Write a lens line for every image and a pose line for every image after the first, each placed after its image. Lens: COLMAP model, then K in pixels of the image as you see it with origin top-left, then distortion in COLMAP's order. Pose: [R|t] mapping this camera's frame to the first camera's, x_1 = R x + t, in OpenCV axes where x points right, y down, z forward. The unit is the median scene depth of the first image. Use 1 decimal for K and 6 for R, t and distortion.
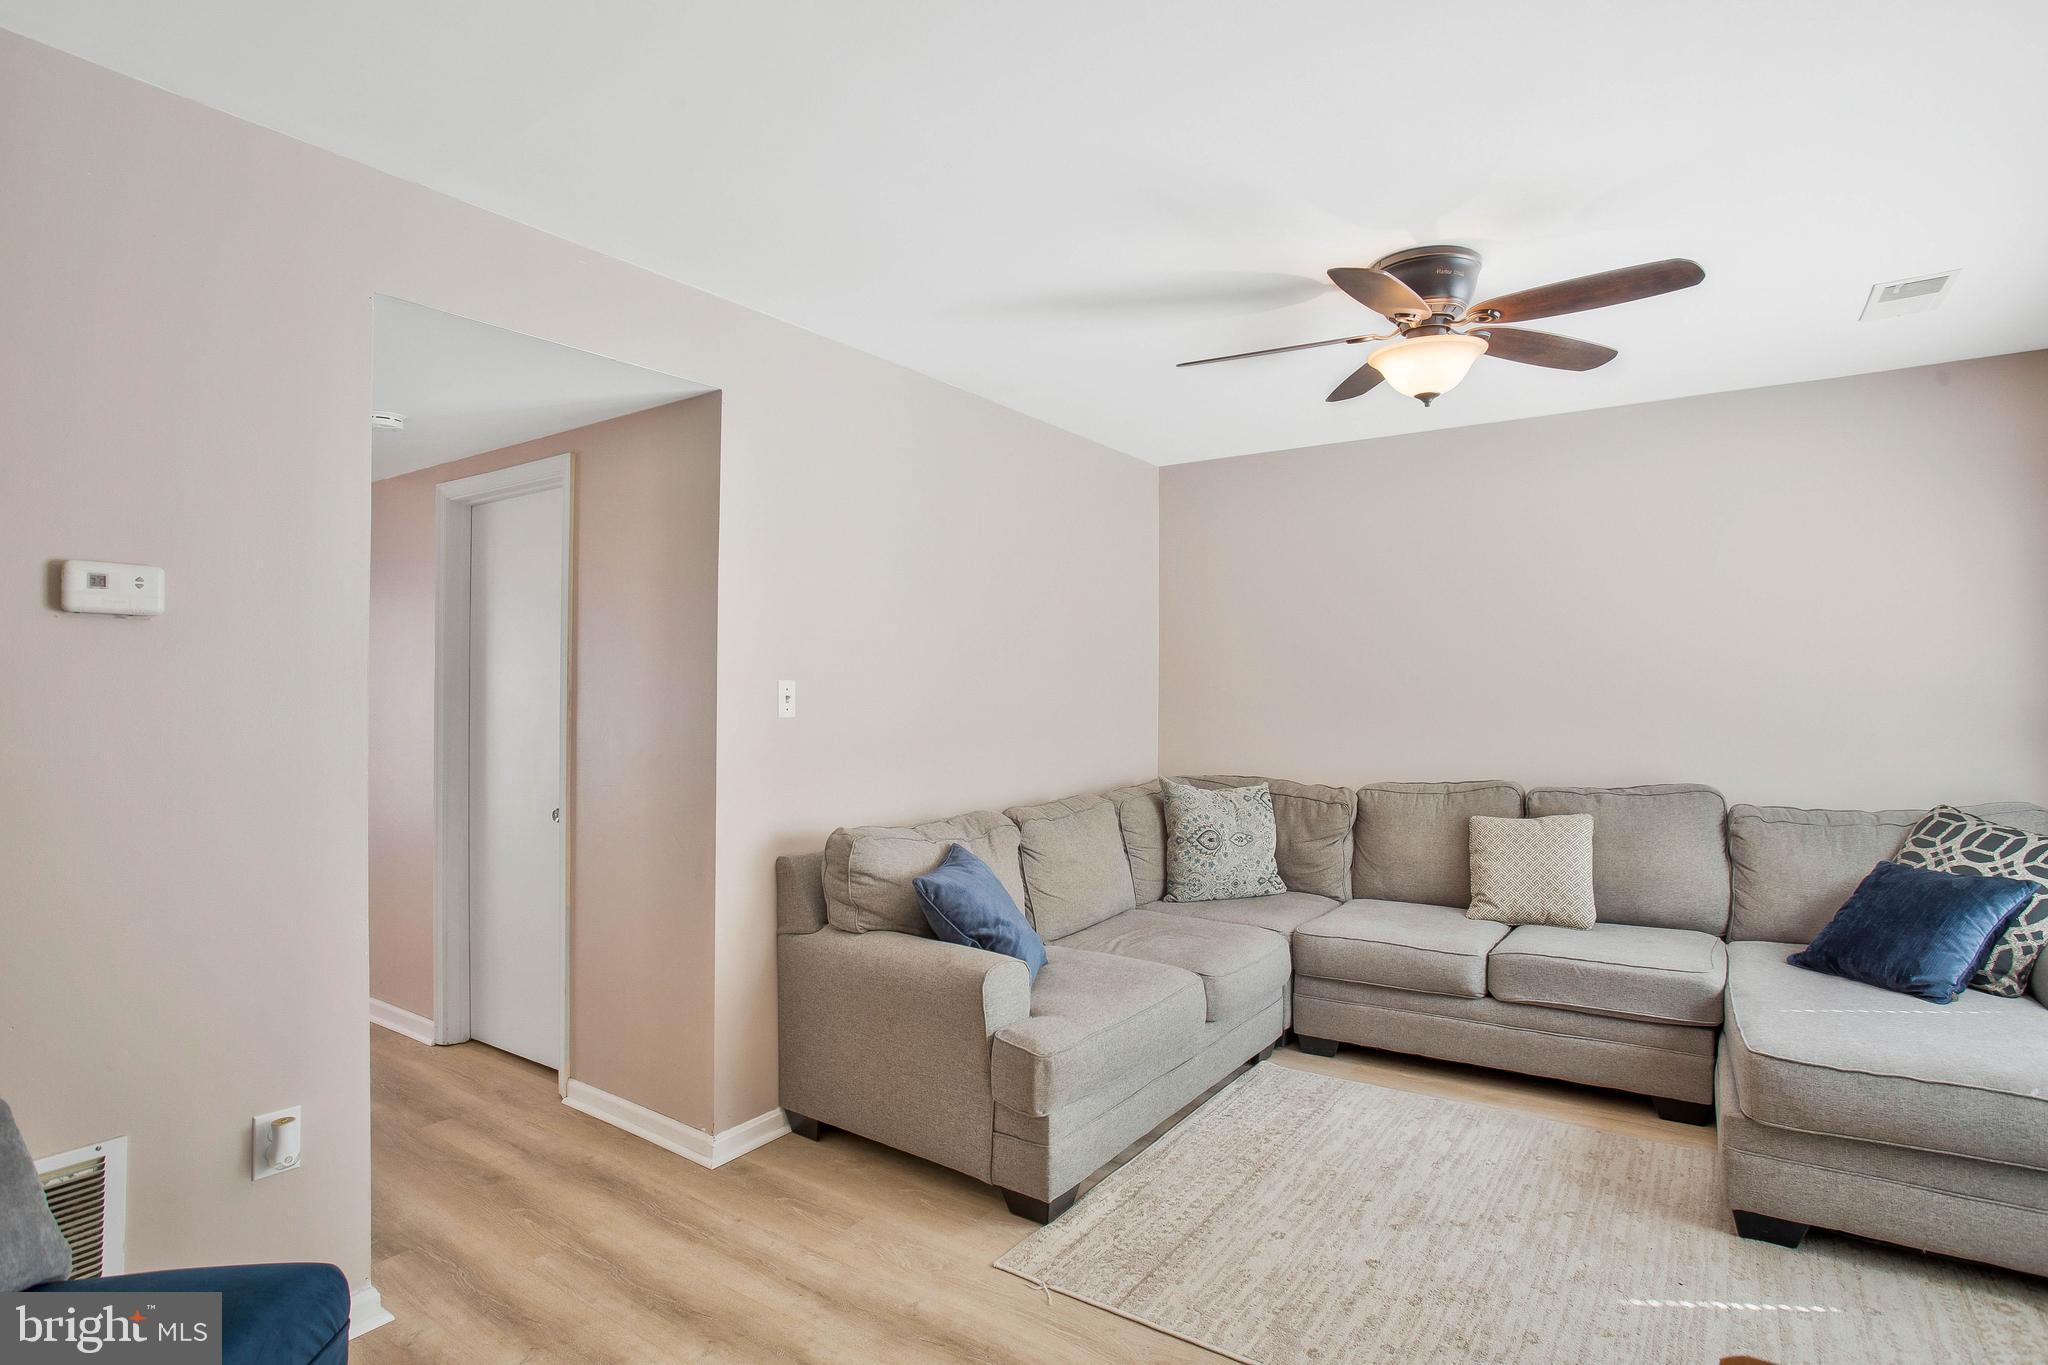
lens RADIAL K [[1025.0, 0, 1024.9], [0, 1025.0, 668.3], [0, 0, 1]] dist [-0.026885, 0.001955]
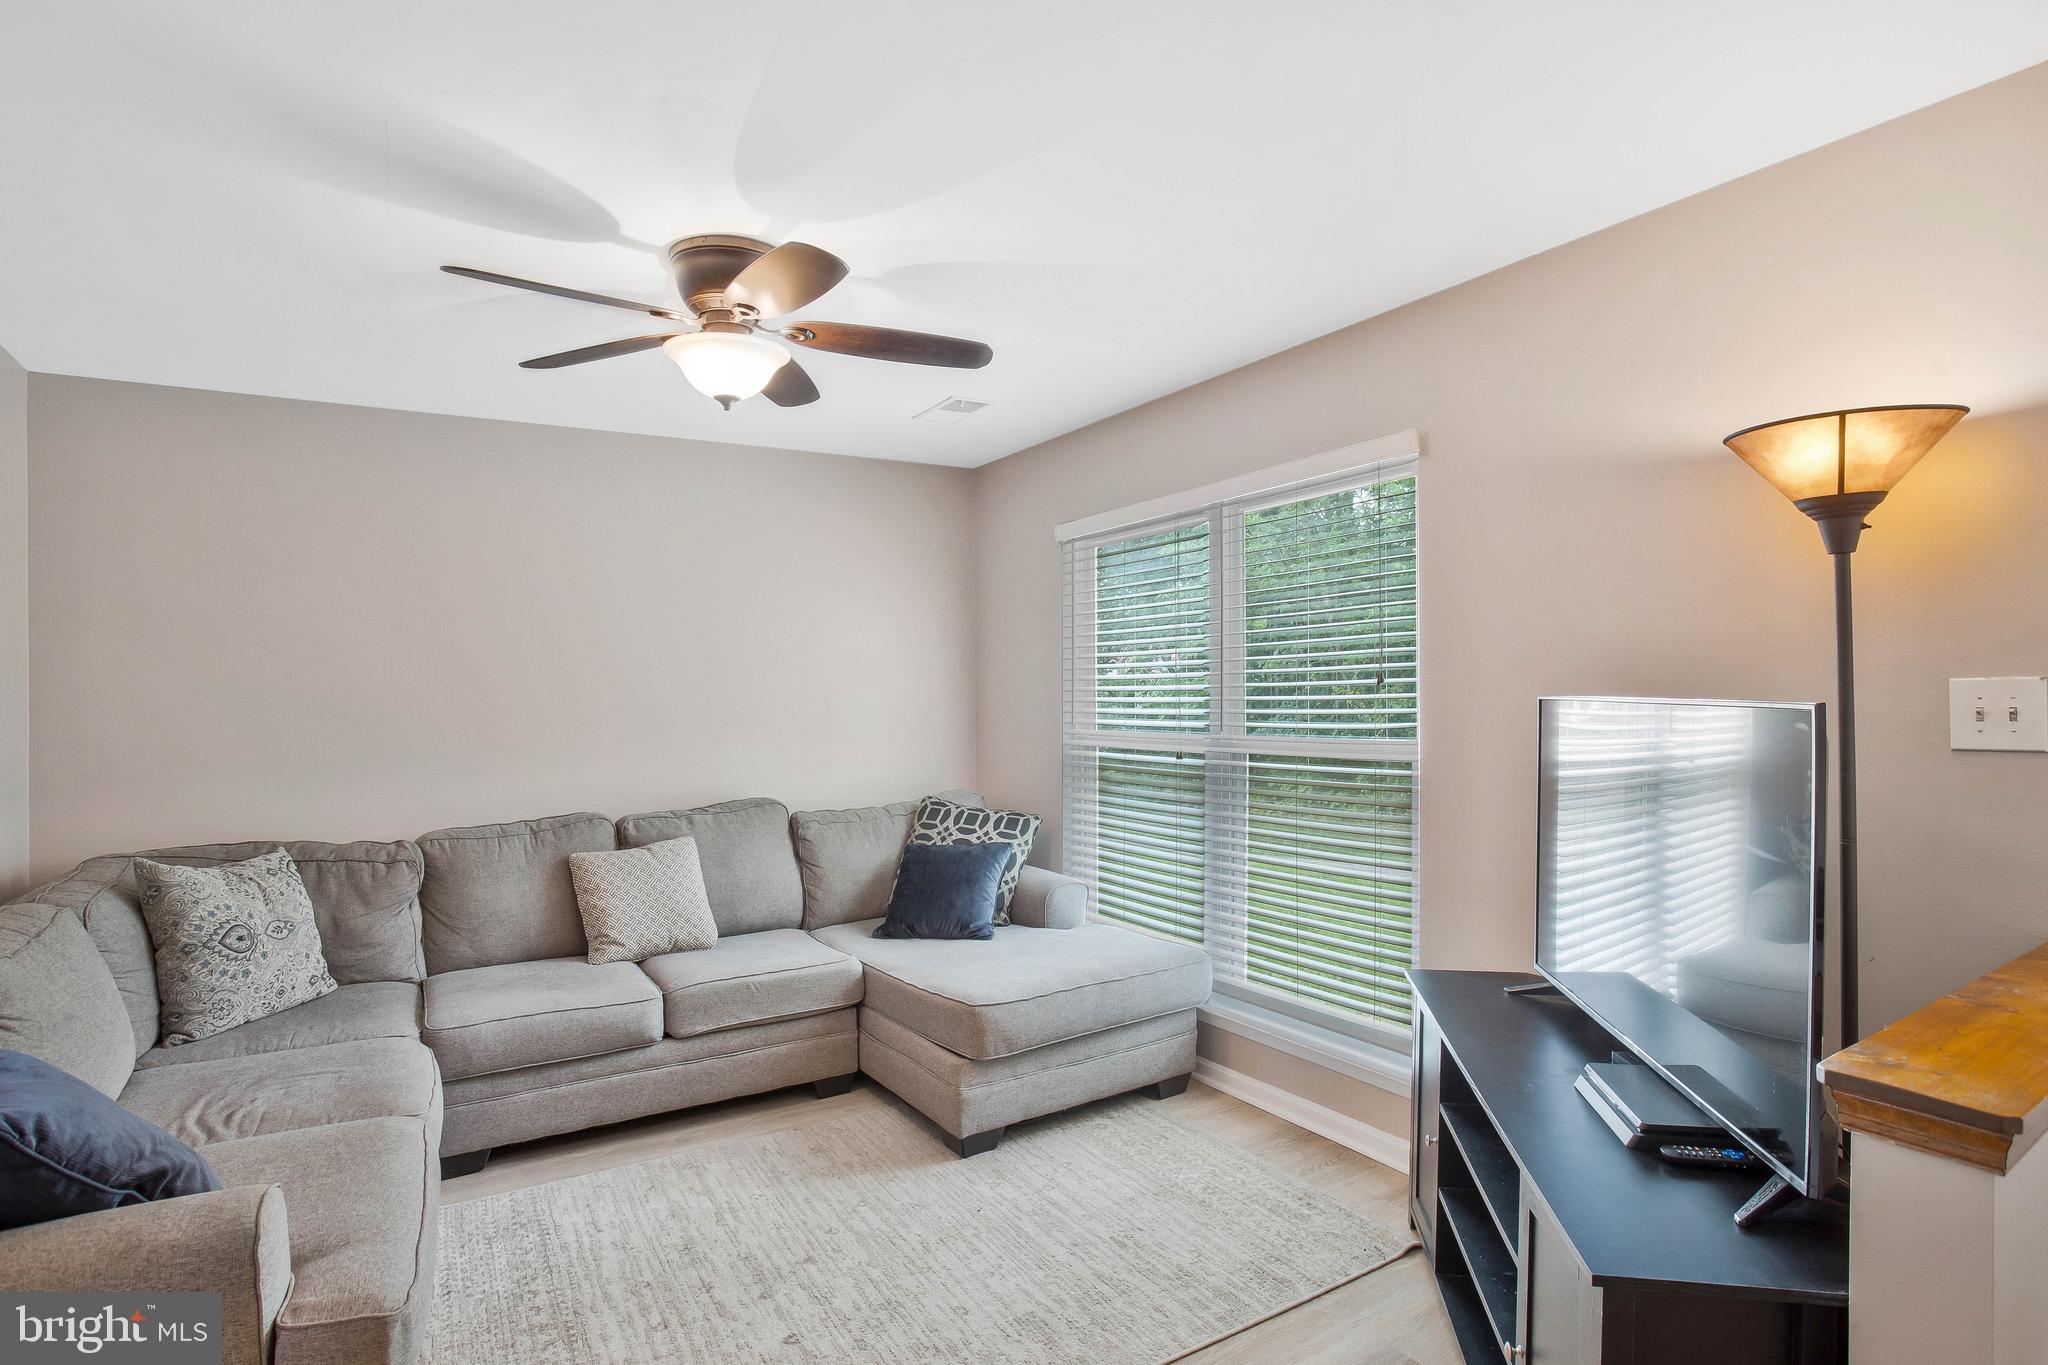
lens RADIAL K [[1052.1, 0, 1024.0], [0, 1052.1, 682.5], [0, 0, 1]] dist [-0.087408, 0.039844]
pose [[0.401467, 0.013204, 0.915778, -0.293272], [-0.001547, 0.999904, -0.013739, 0.003950], [-0.915872, 0.004099, 0.401449, 0.301341]]
